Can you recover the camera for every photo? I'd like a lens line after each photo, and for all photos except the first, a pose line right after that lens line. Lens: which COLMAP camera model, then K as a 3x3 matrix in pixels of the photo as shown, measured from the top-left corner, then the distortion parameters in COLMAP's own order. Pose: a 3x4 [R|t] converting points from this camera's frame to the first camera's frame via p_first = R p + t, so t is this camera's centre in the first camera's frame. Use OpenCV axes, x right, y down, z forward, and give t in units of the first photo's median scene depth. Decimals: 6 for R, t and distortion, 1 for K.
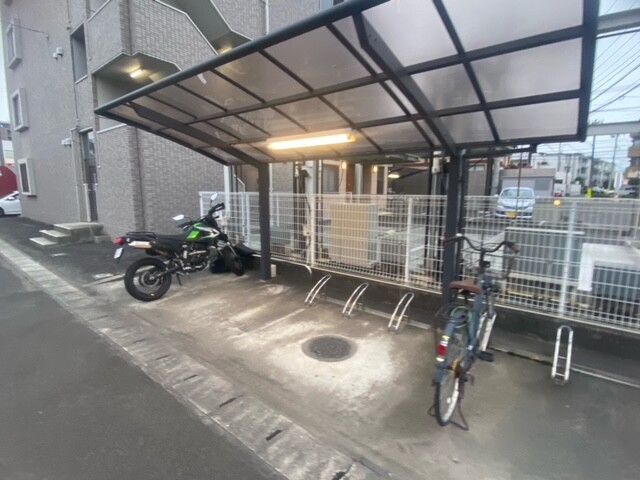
lens RADIAL K [[318.8, 0, 320.2], [0, 318.8, 238.1], [0, 0, 1]] dist [0.015285, -0.017194]
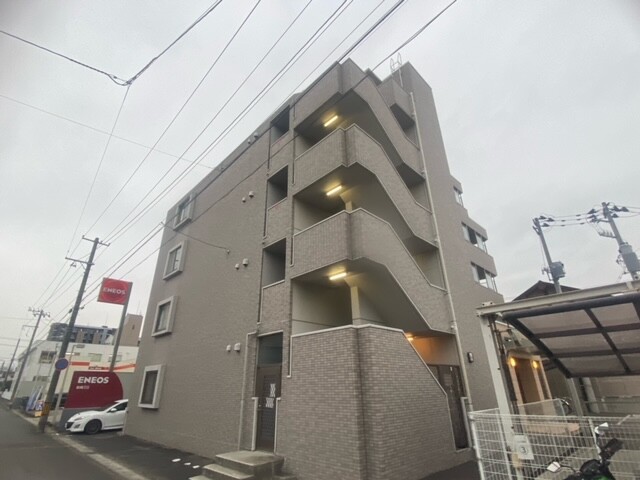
lens RADIAL K [[318.8, 0, 320.2], [0, 318.8, 239.7], [0, 0, 1]] dist [0.015285, -0.017194]
pose [[0.991952, -0.070775, -0.104984, -0.502488], [0.001901, 0.837403, -0.546582, -0.062390], [0.126598, 0.541984, 0.830799, 0.096112]]
